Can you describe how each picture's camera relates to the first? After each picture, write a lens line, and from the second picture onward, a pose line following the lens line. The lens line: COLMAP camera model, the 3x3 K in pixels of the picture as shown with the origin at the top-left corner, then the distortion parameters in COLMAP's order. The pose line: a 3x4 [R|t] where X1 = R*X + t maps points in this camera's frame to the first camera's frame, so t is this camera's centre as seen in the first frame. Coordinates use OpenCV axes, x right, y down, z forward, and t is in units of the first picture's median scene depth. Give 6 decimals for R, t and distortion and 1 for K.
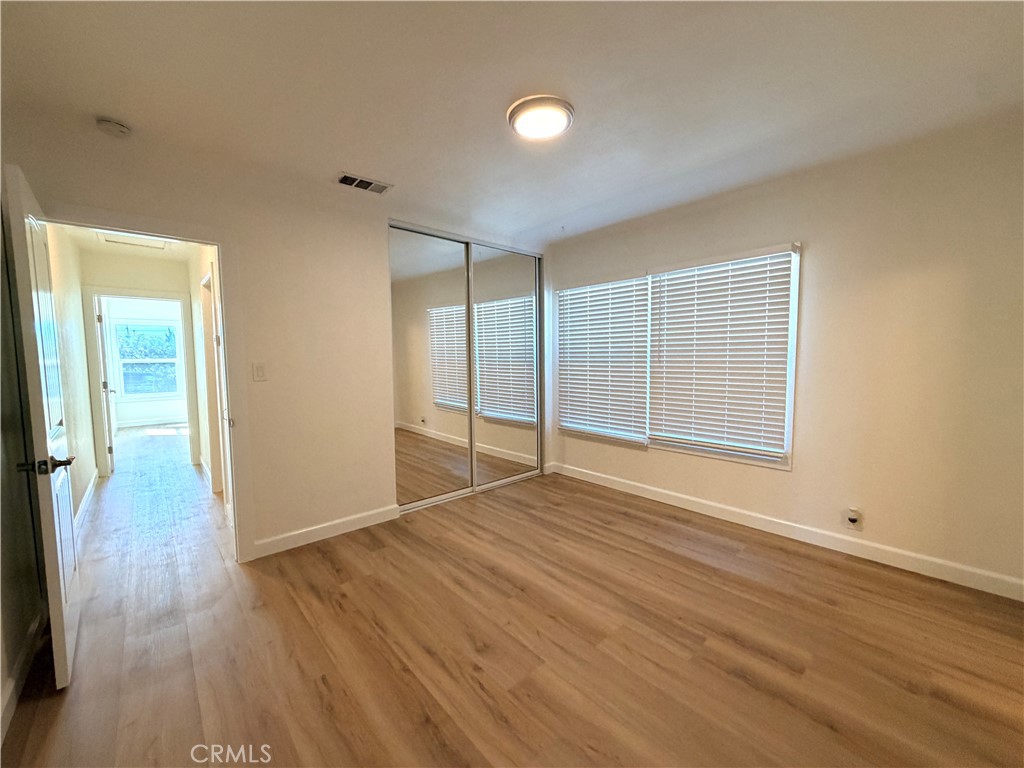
lens RADIAL K [[407.4, 0, 512.0], [0, 407.4, 384.0], [0, 0, 1]] dist [-0.001136, 0.000349]
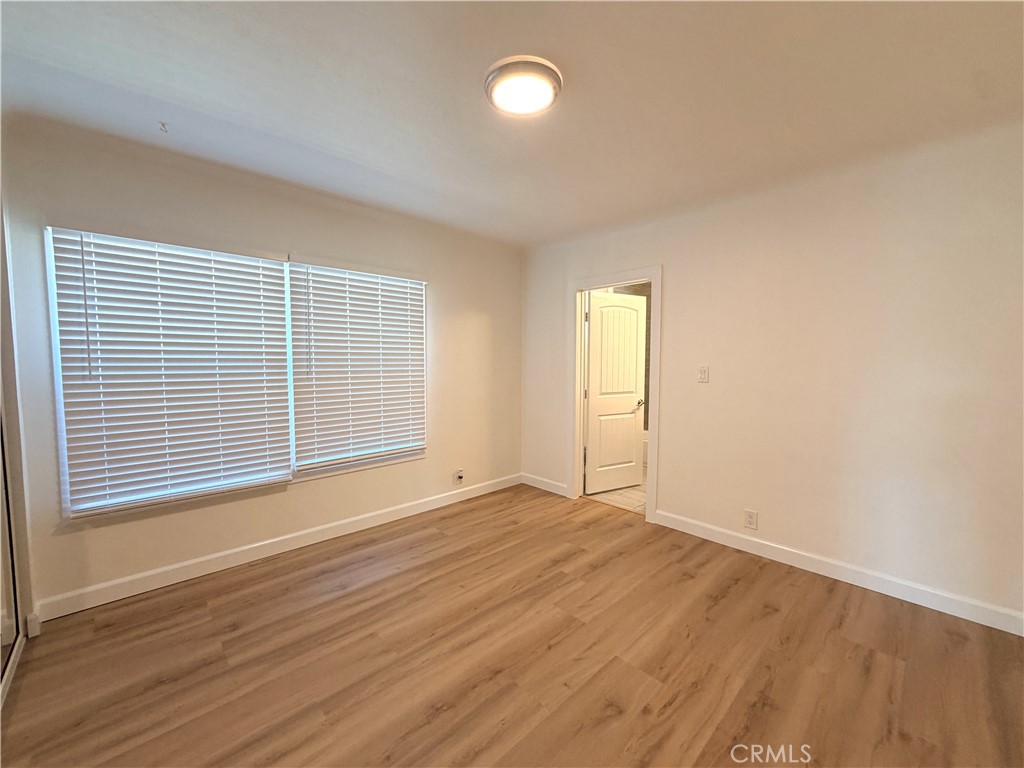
lens RADIAL K [[407.4, 0, 512.0], [0, 407.4, 384.0], [0, 0, 1]] dist [-0.001136, 0.000349]
pose [[-0.024953, -0.048678, 0.998503, -0.603292], [0.067989, 0.996419, 0.050275, -0.060361], [-0.997374, 0.069142, -0.021554, 0.805283]]
